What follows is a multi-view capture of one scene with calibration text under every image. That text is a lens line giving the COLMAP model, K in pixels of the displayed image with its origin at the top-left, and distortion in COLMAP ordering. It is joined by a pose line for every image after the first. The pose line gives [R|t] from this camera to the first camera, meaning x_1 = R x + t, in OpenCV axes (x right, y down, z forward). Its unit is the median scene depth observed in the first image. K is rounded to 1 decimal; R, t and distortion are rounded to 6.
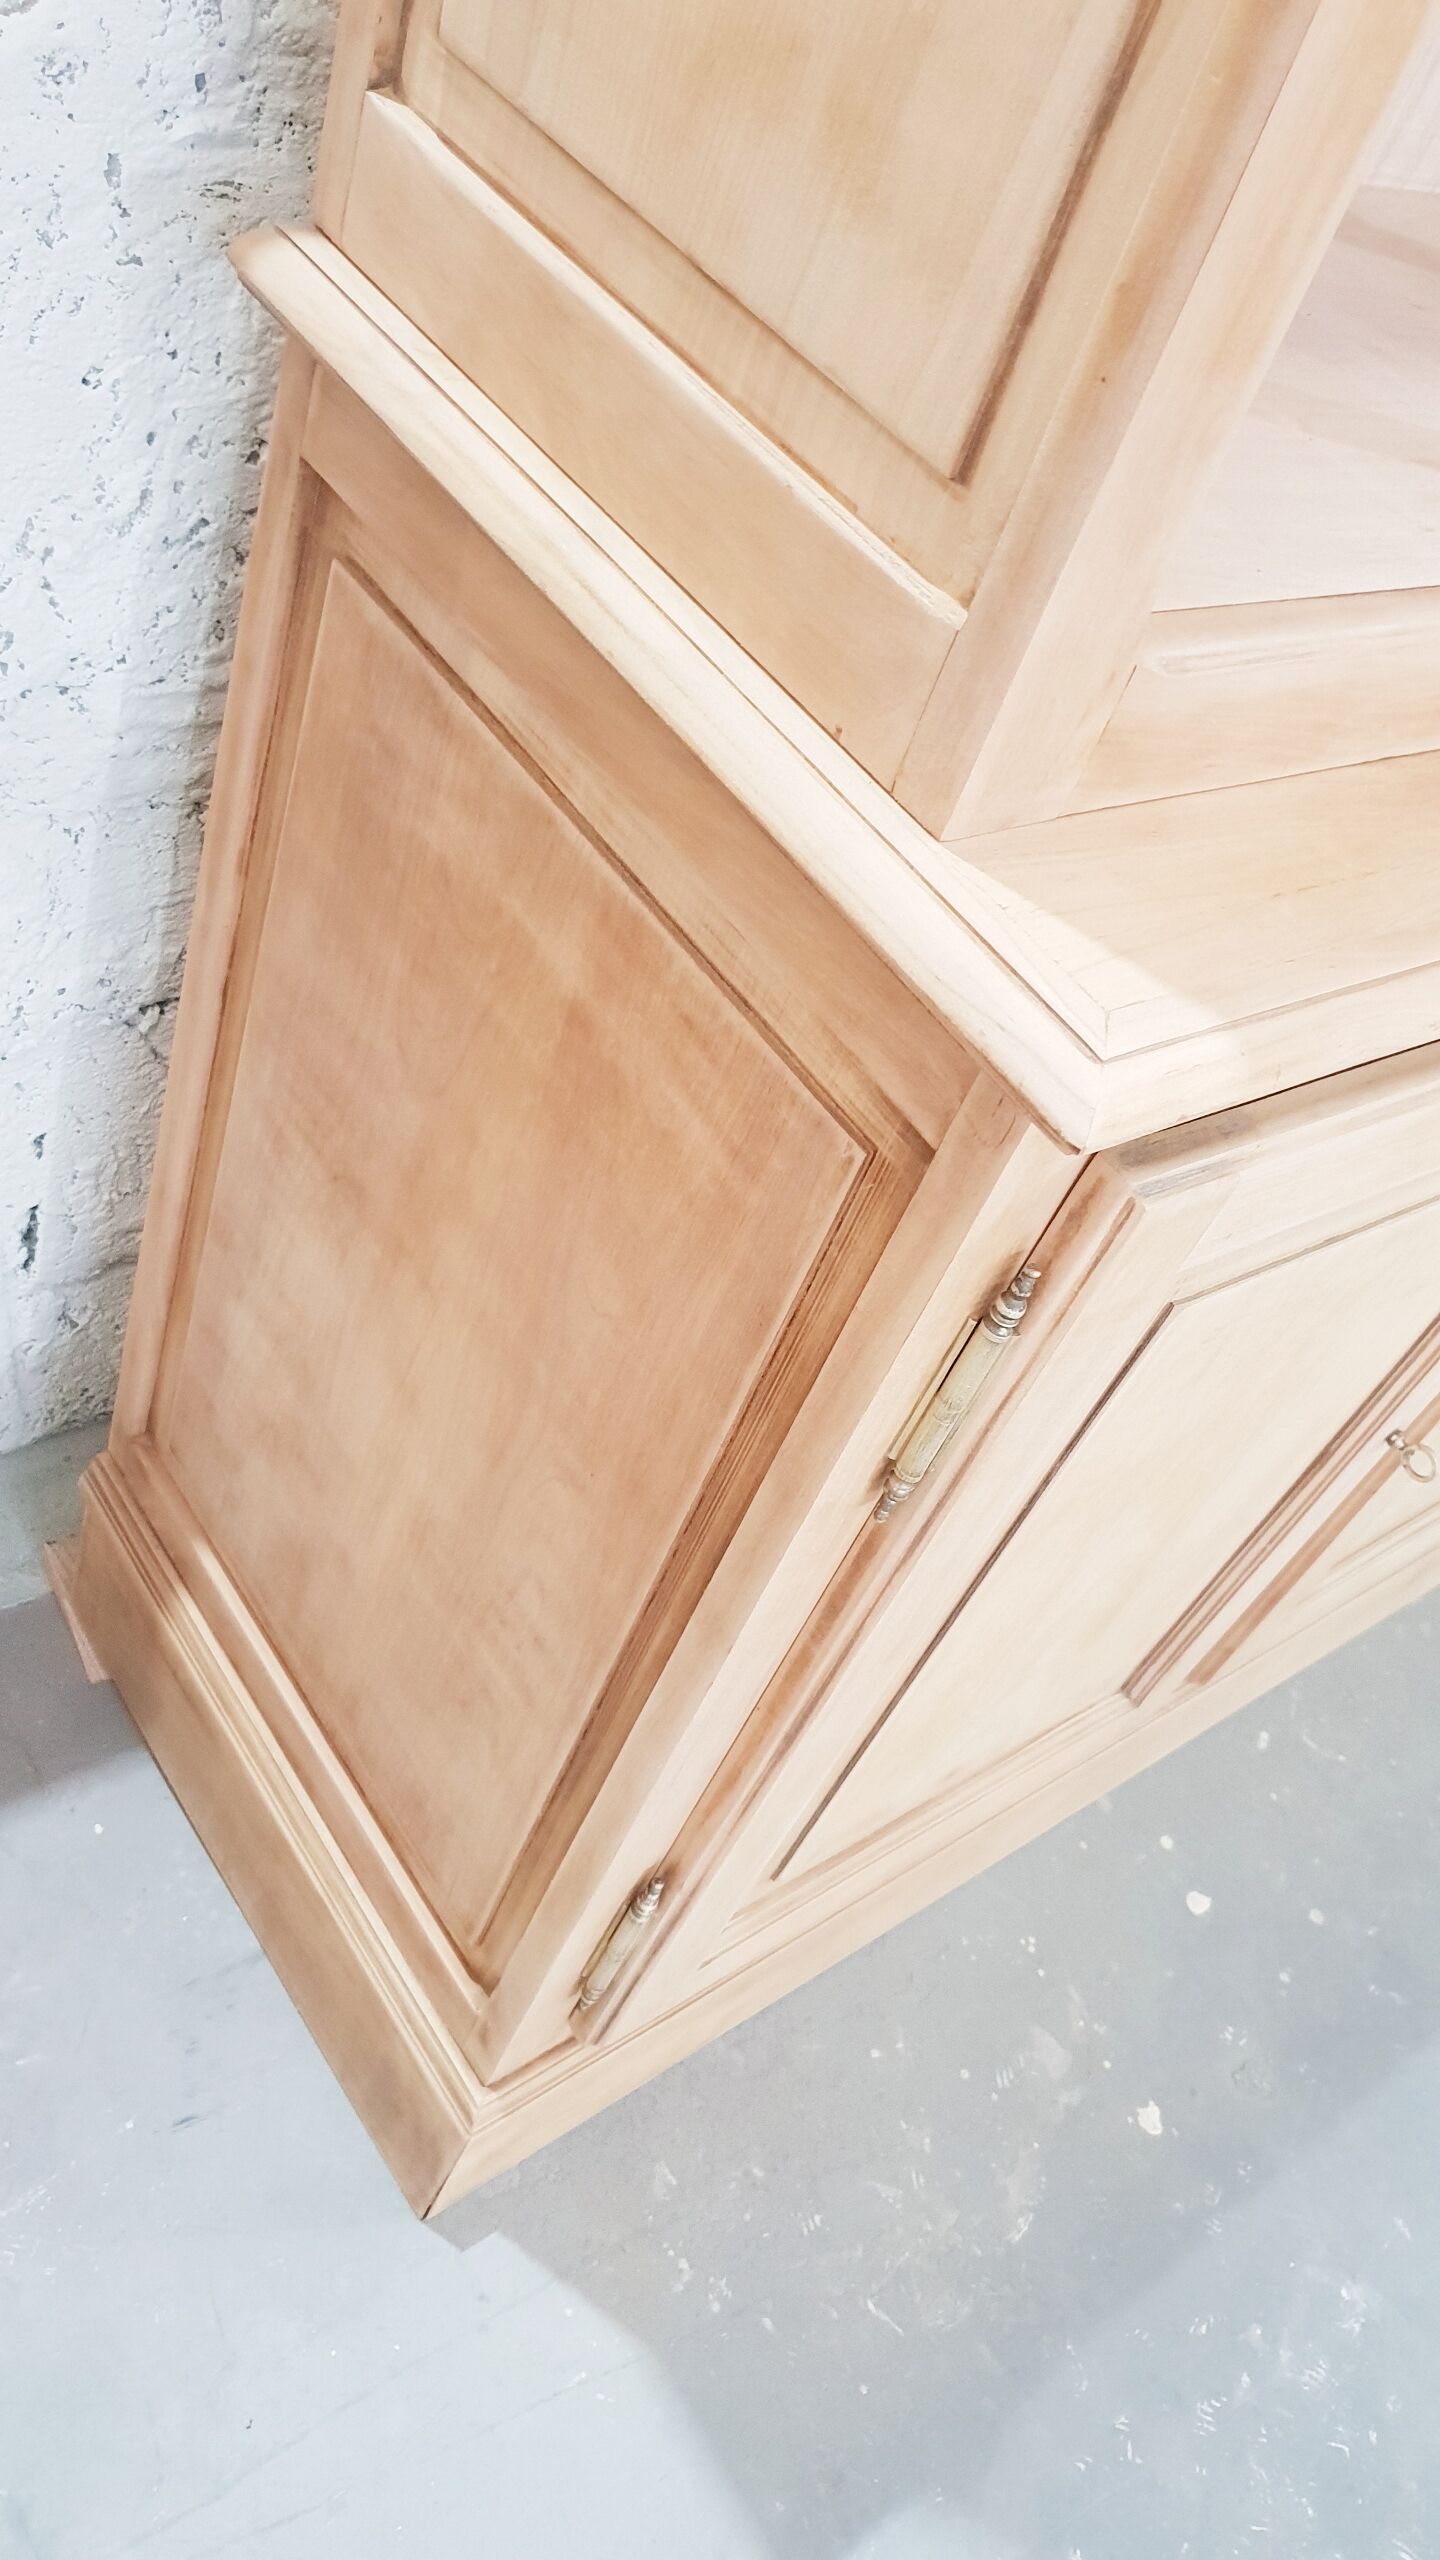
lens RADIAL K [[2005.4, 0, 720.0], [0, 2005.4, 1280.0], [0, 0, 1]] dist [-0.005284, -0.004209]
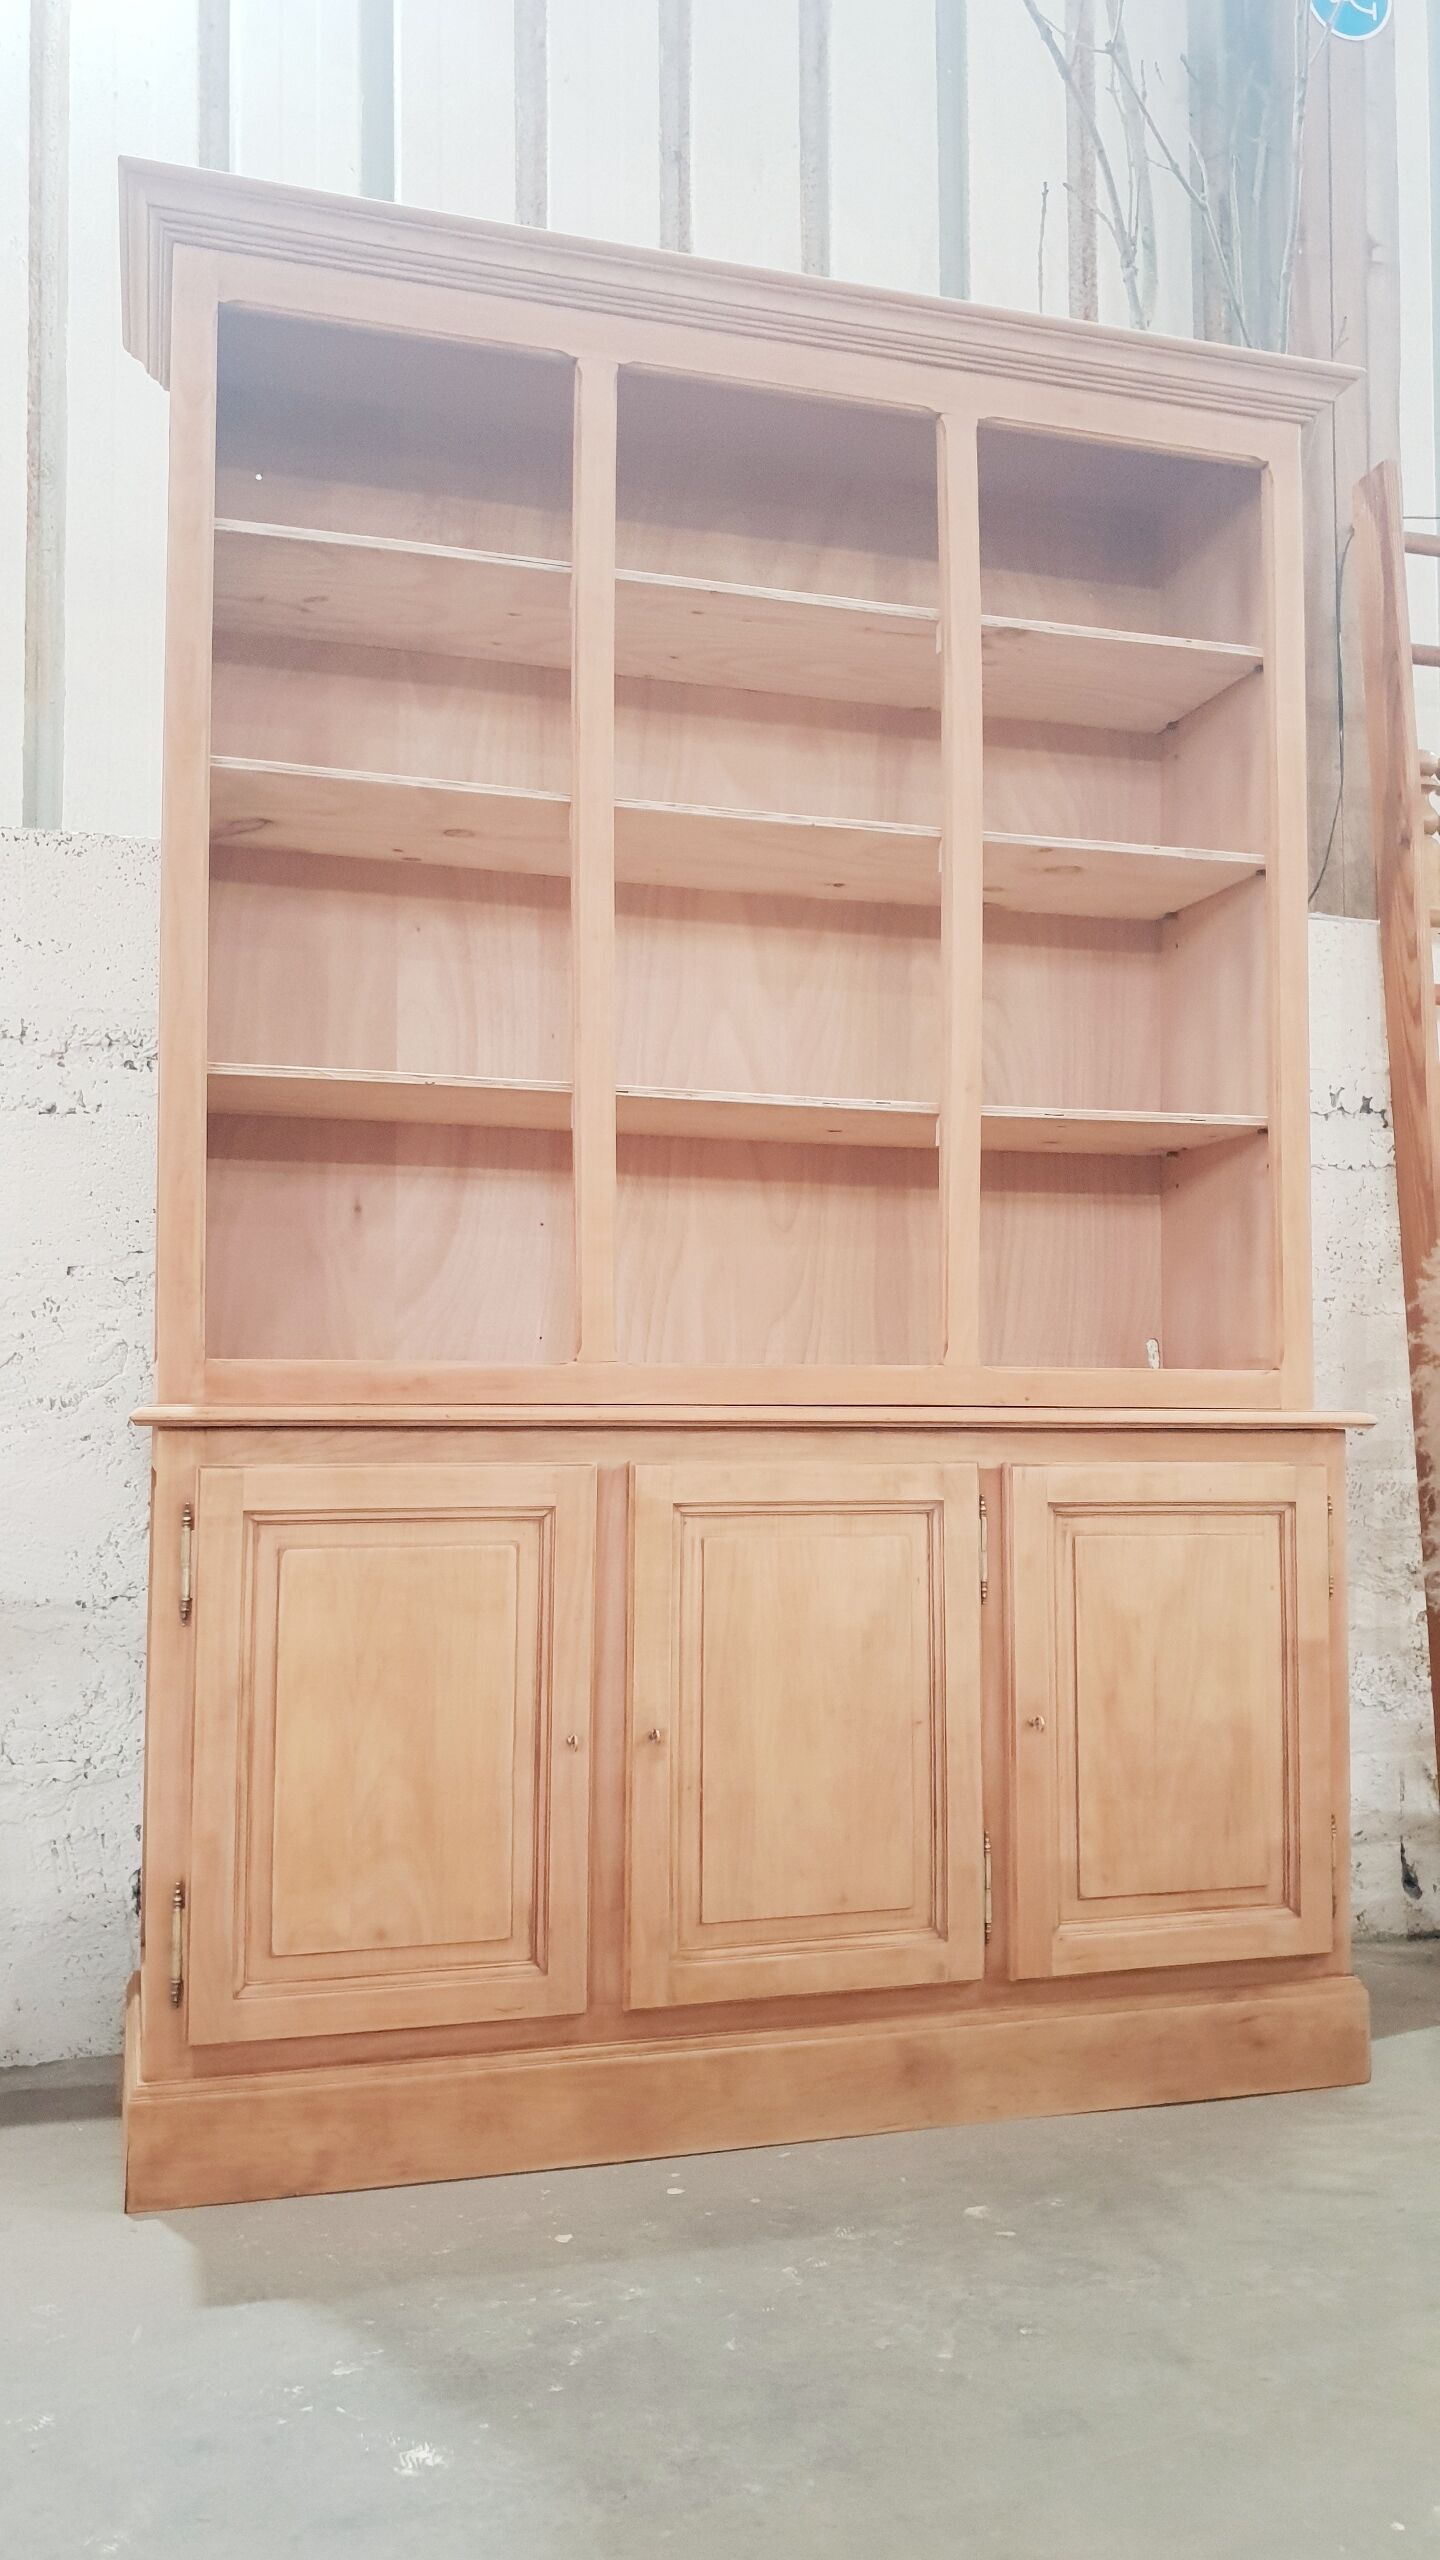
lens RADIAL K [[2013.3, 0, 720.0], [0, 2013.3, 1280.0], [0, 0, 1]] dist [0.000838, 0.007815]
pose [[0.897007, -0.321077, -0.303790, 1.661967], [-0.047949, 0.612544, -0.788981, 1.895645], [0.439409, 0.722287, 0.534061, -0.594407]]
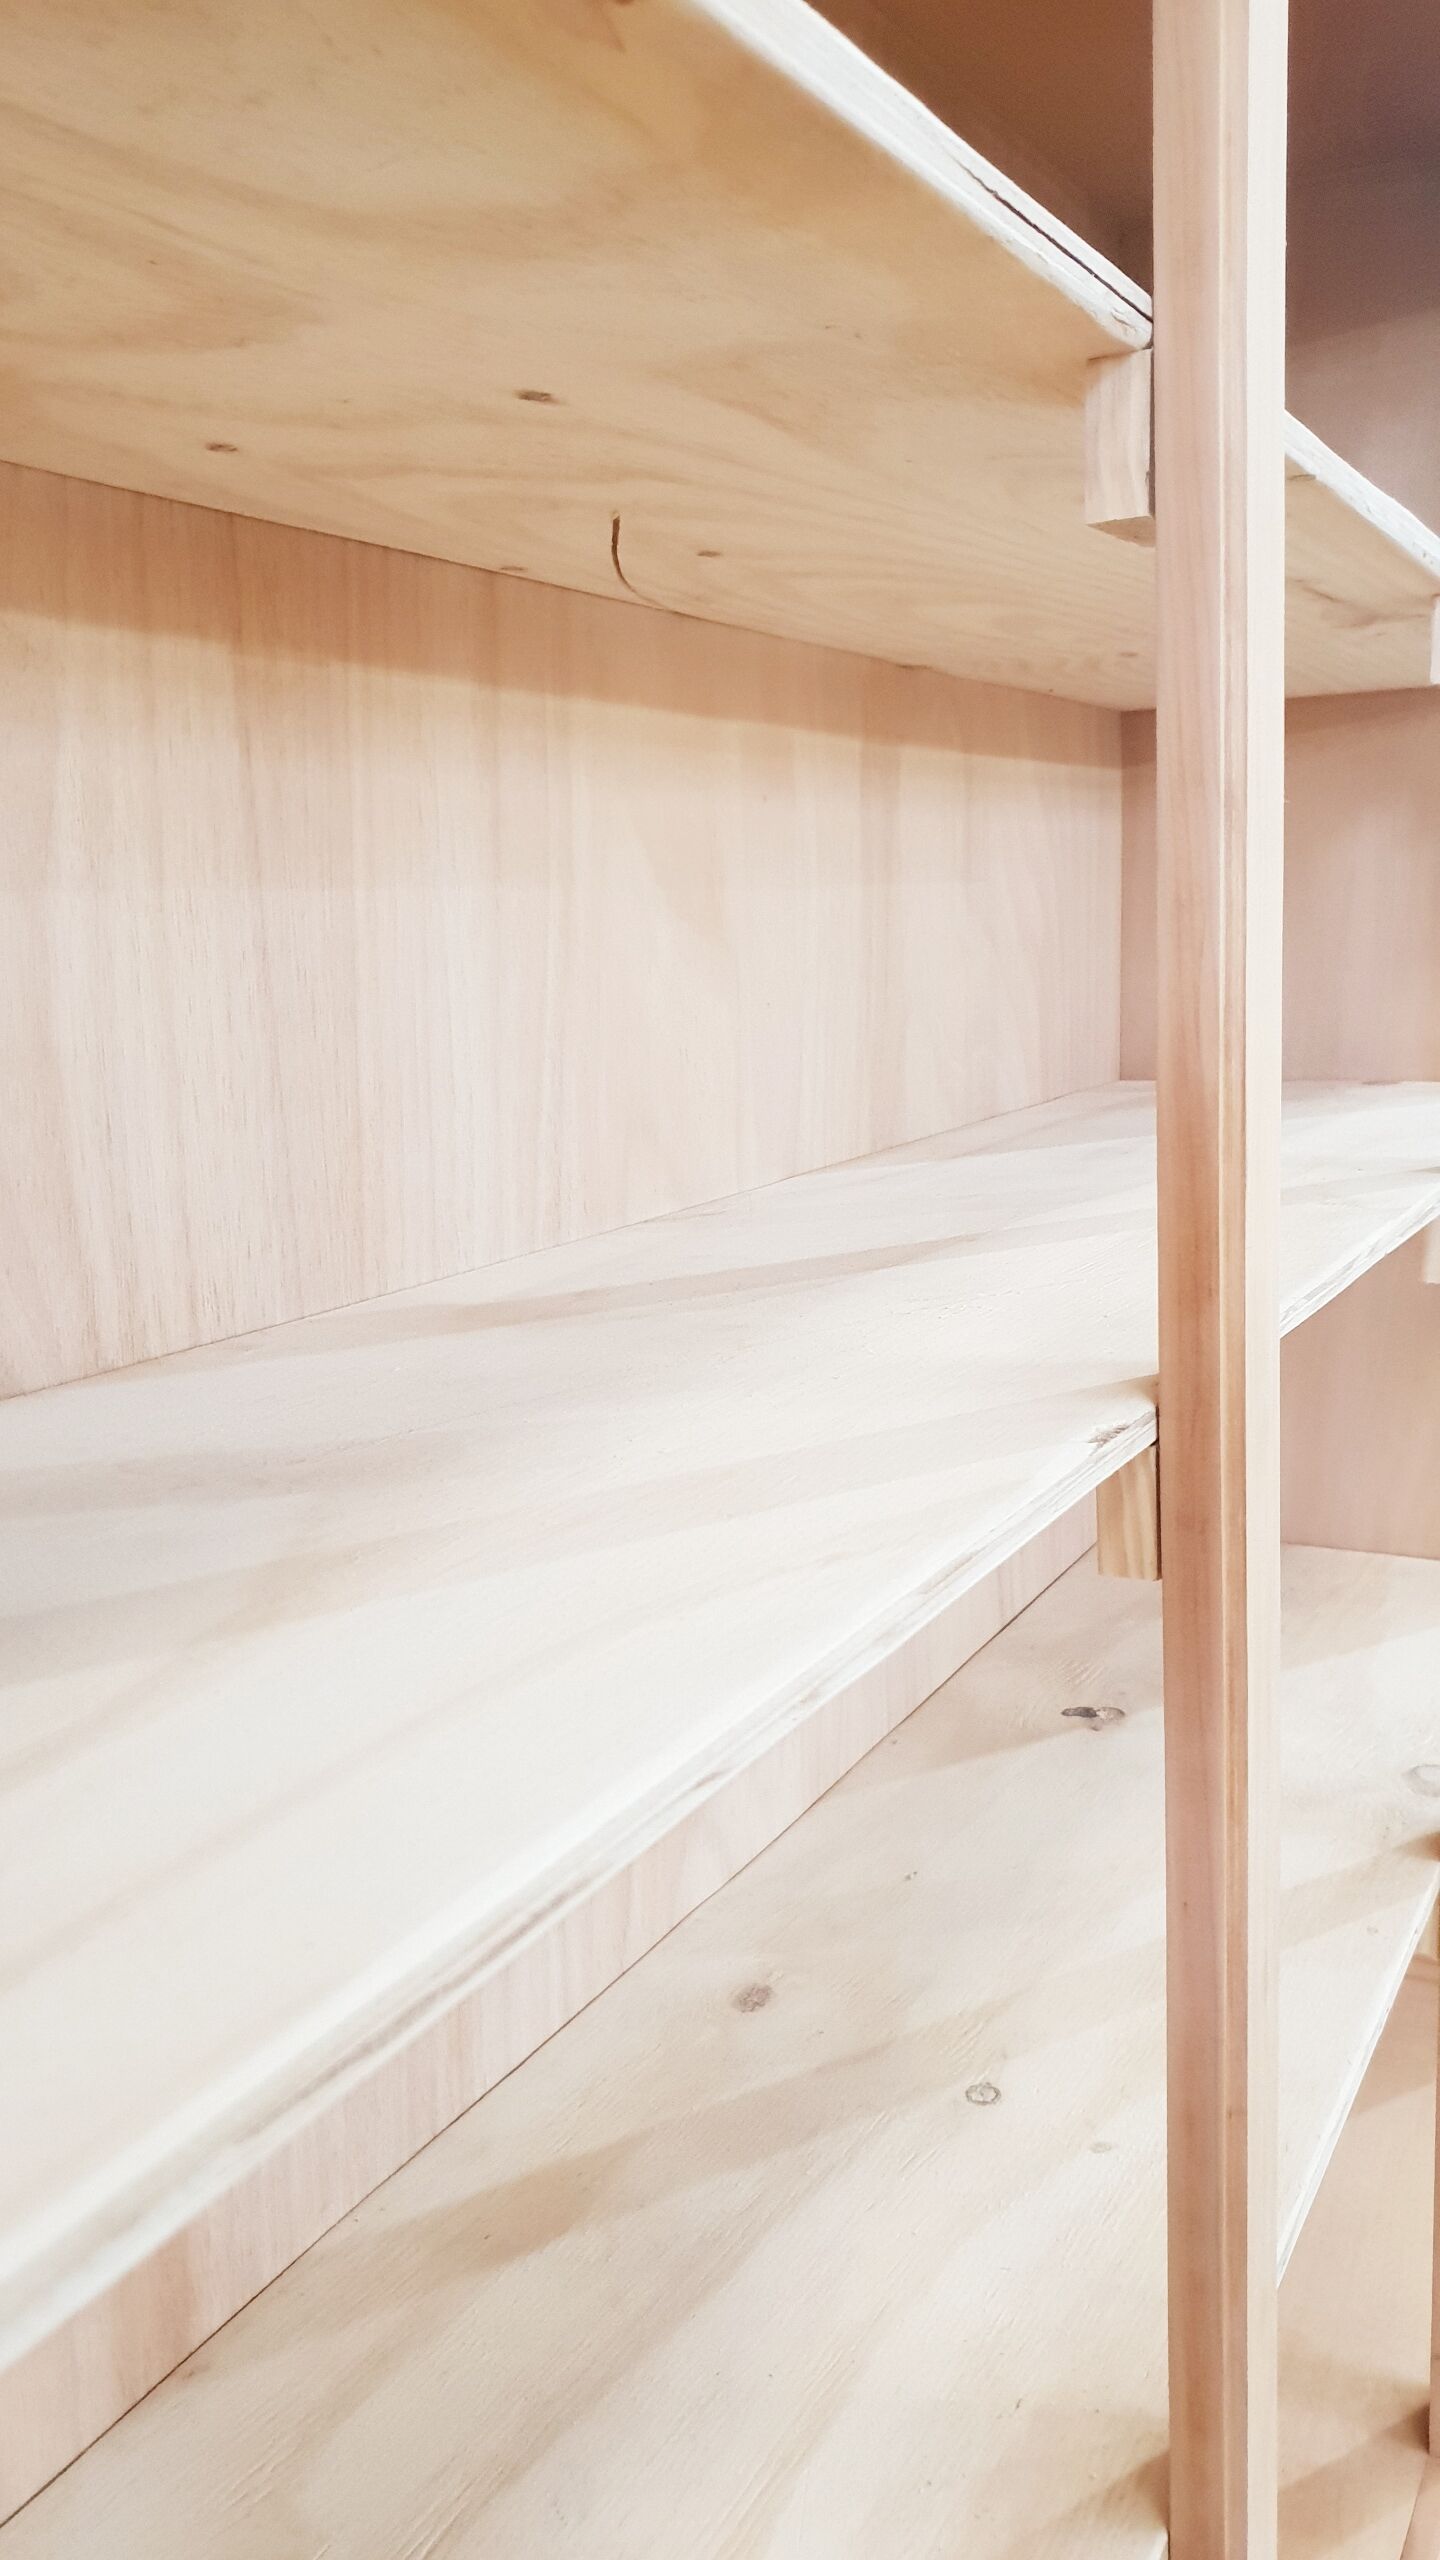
lens RADIAL K [[2013.3, 0, 720.0], [0, 2013.3, 1280.0], [0, 0, 1]] dist [0.000838, 0.007815]
pose [[0.854347, -0.398304, 0.333834, 0.445988], [0.515390, 0.731922, -0.445716, -0.720126], [-0.066810, 0.552851, 0.830598, -0.189087]]
